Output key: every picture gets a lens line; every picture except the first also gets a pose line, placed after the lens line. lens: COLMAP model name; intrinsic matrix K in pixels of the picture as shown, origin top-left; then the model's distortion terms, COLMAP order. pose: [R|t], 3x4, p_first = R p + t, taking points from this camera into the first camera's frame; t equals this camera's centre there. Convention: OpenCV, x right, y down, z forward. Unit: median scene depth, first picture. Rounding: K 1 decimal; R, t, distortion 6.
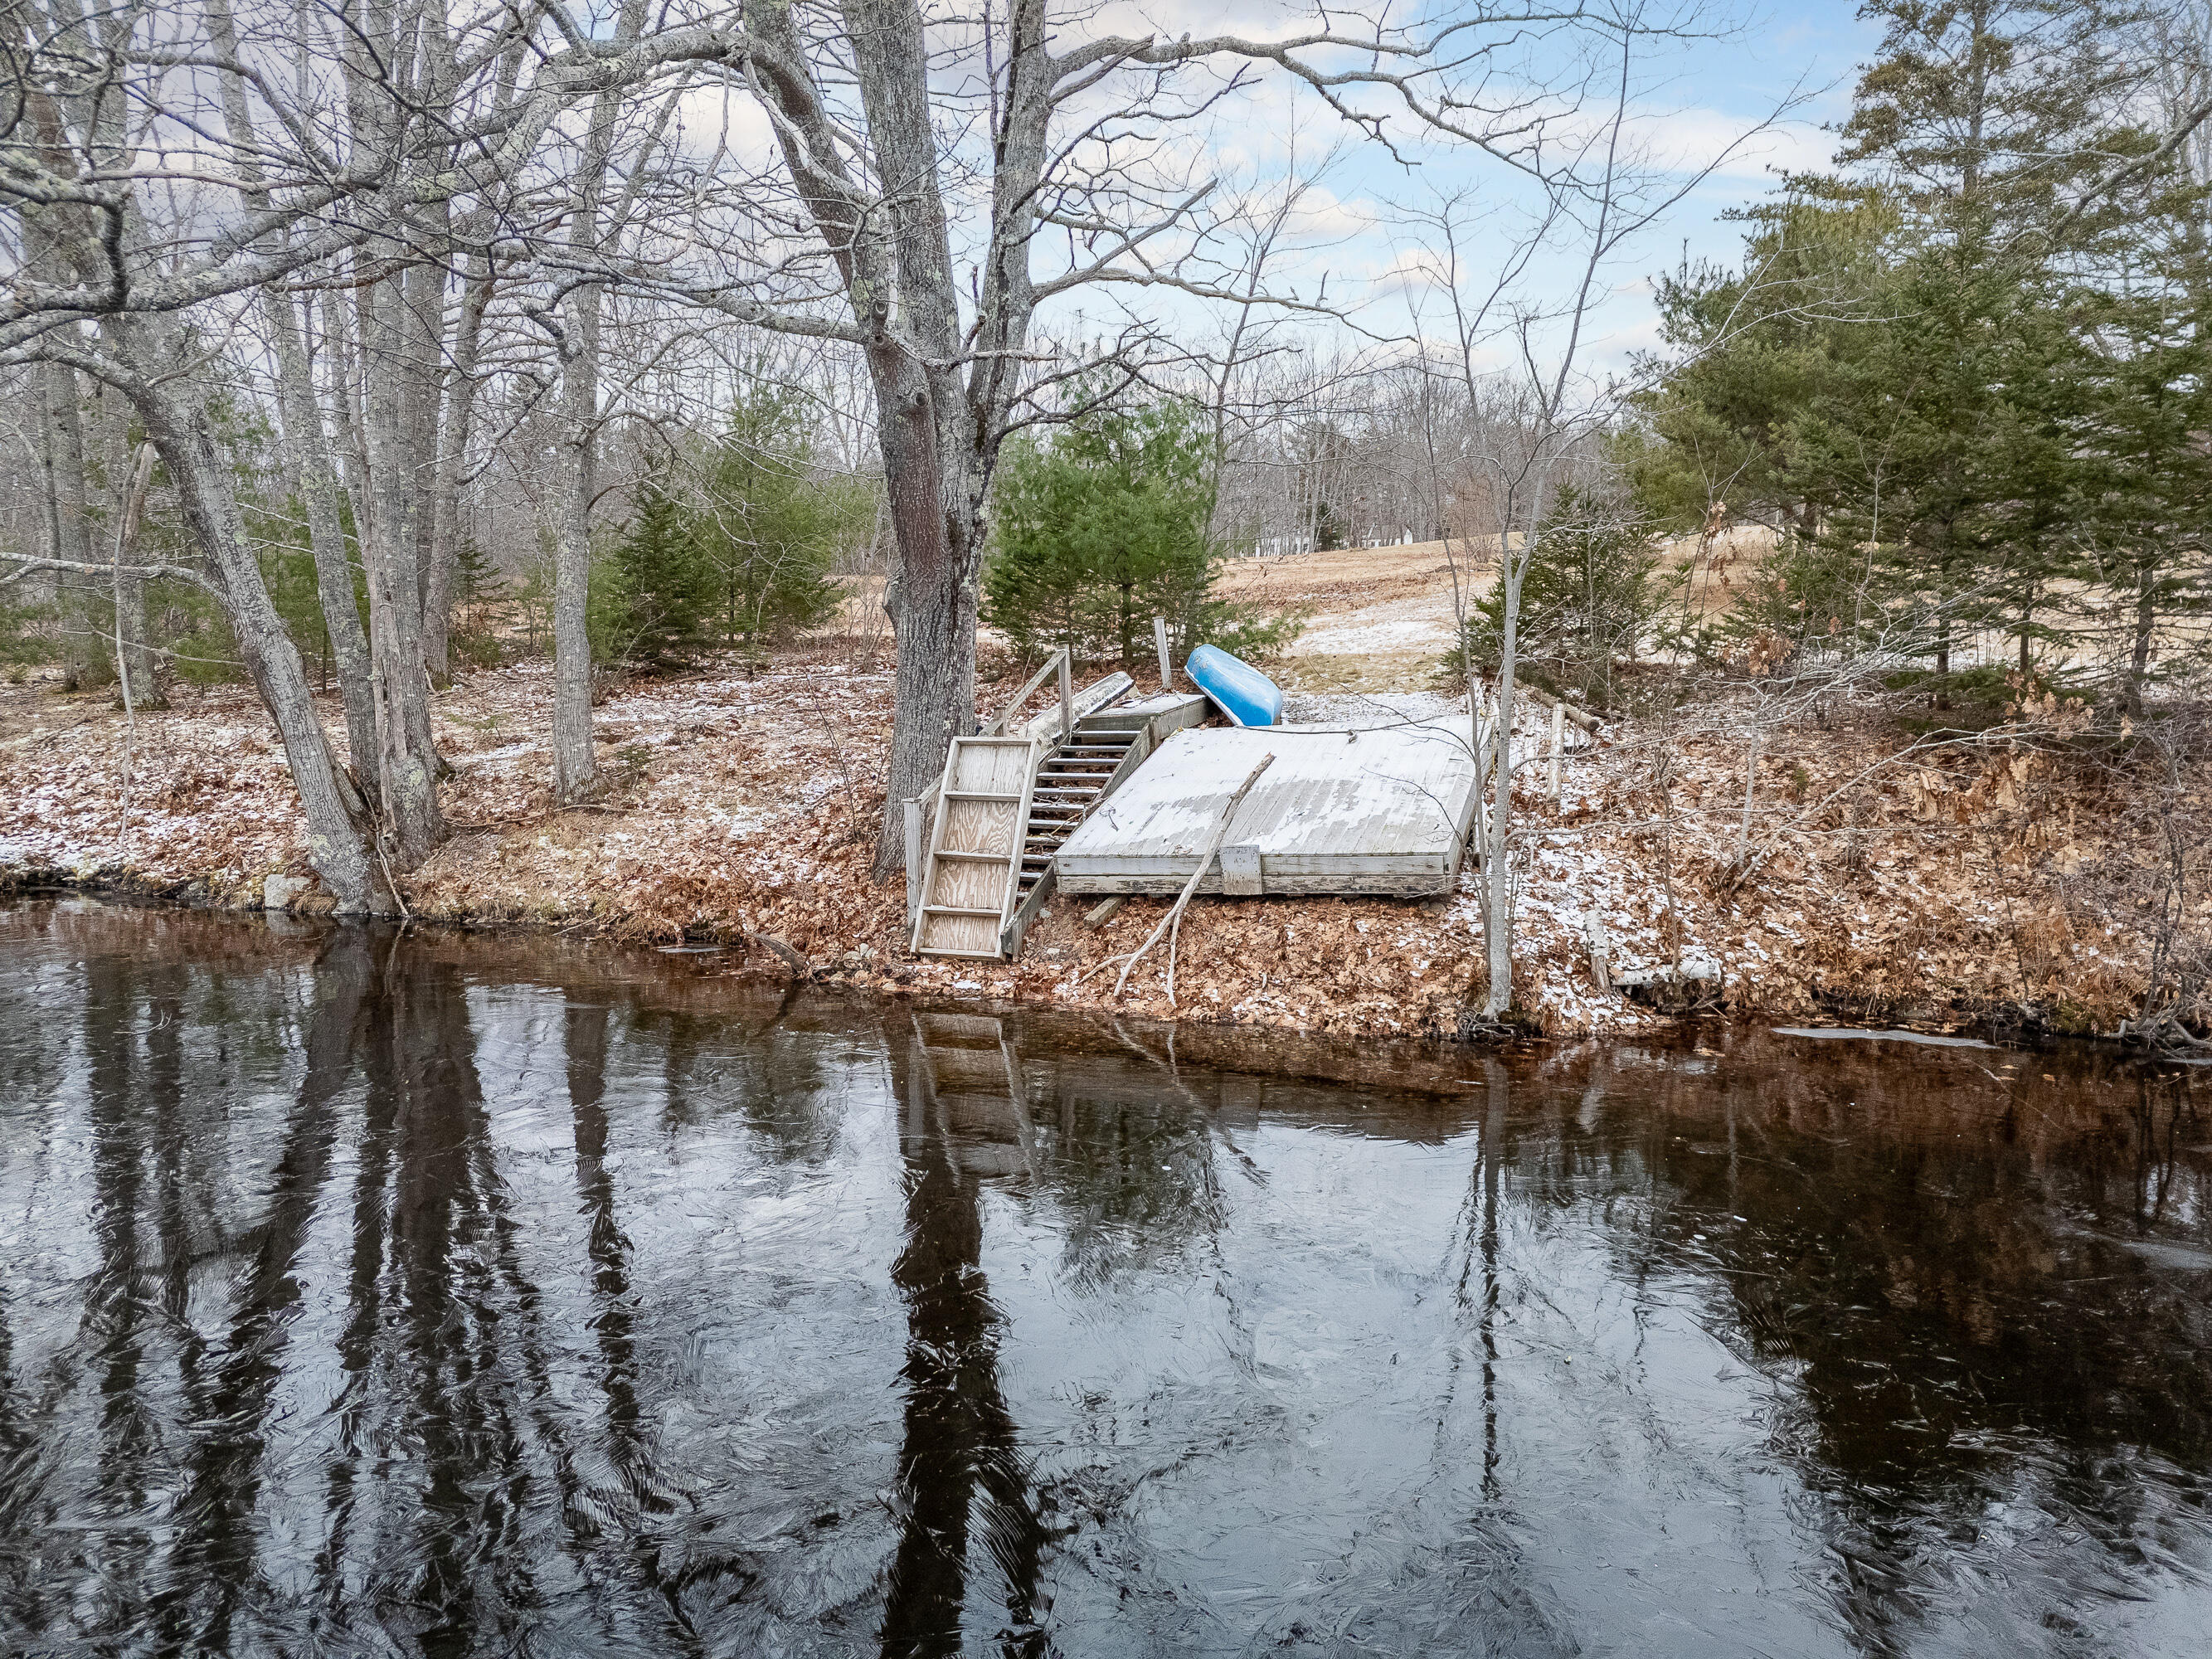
lens RADIAL K [[1623.2, 0, 1106.0], [0, 1623.2, 829.5], [0, 0, 1]] dist [0.064038, -0.044274]
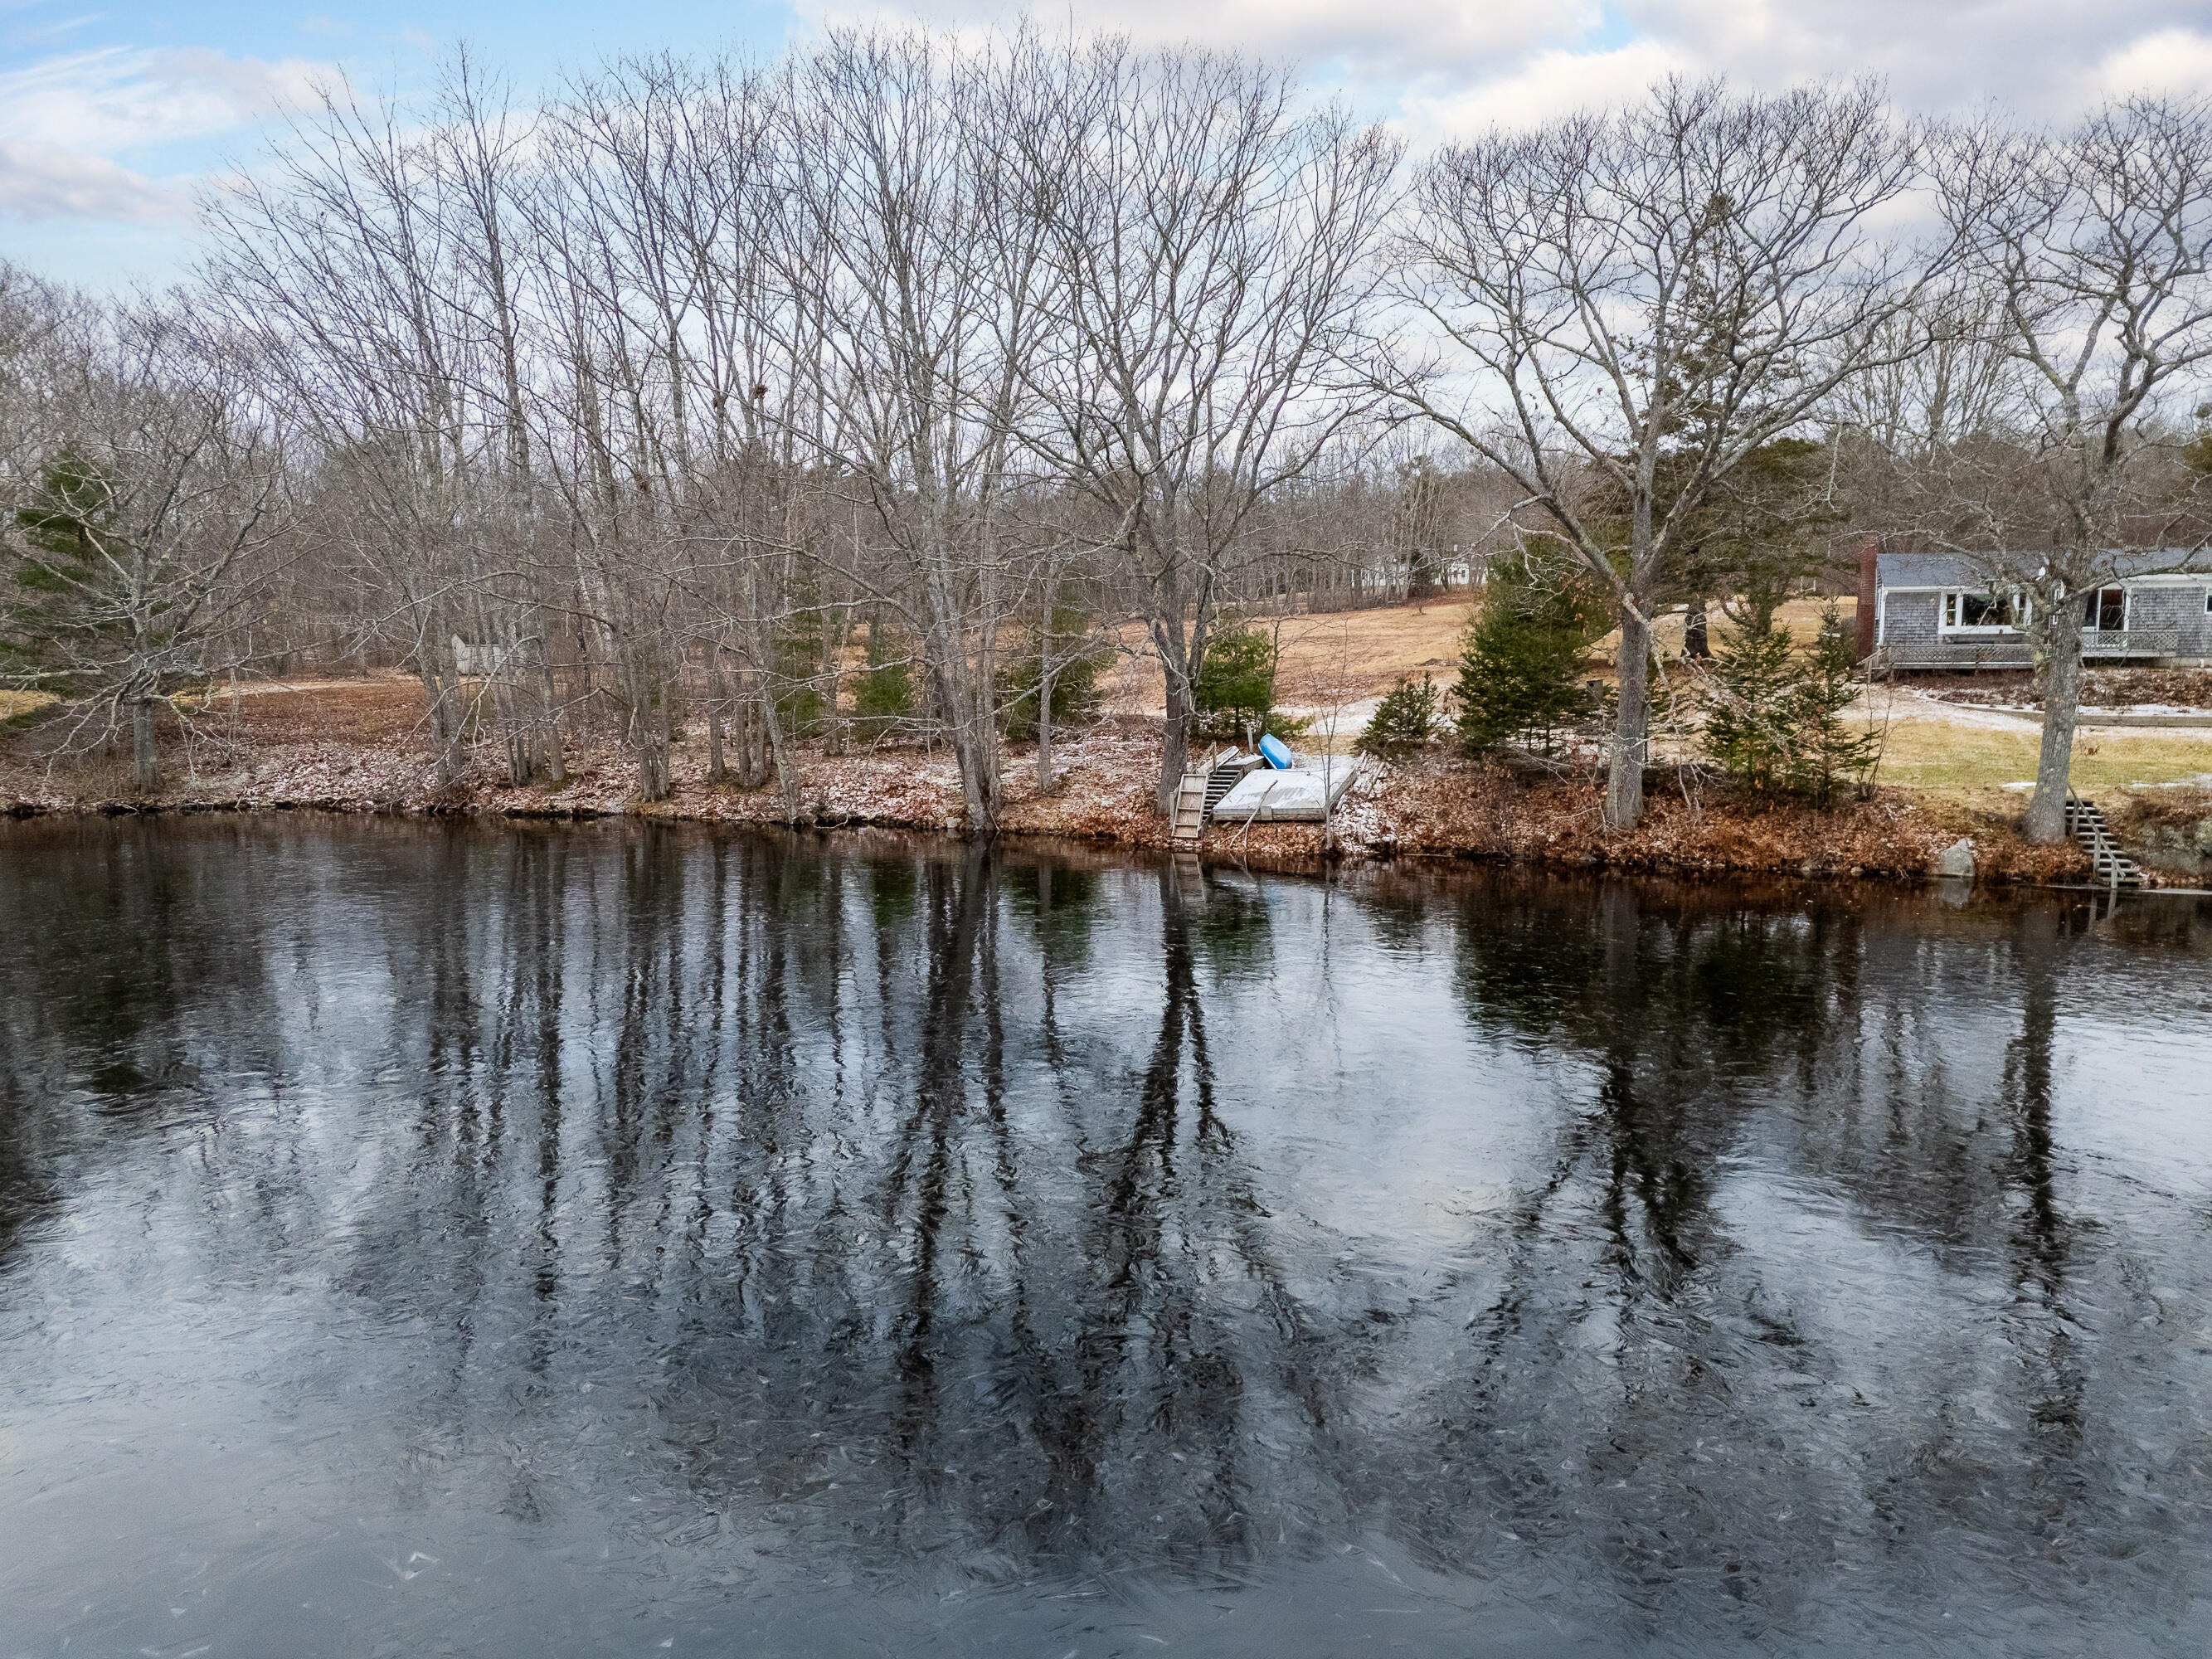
lens RADIAL K [[1623.2, 0, 1106.0], [0, 1623.2, 829.5], [0, 0, 1]] dist [0.064038, -0.044274]
pose [[0.997070, 0.007878, -0.076088, 0.003595], [-0.008041, 0.999966, -0.001835, 0.061794], [0.076071, 0.002441, 0.997099, -2.243753]]
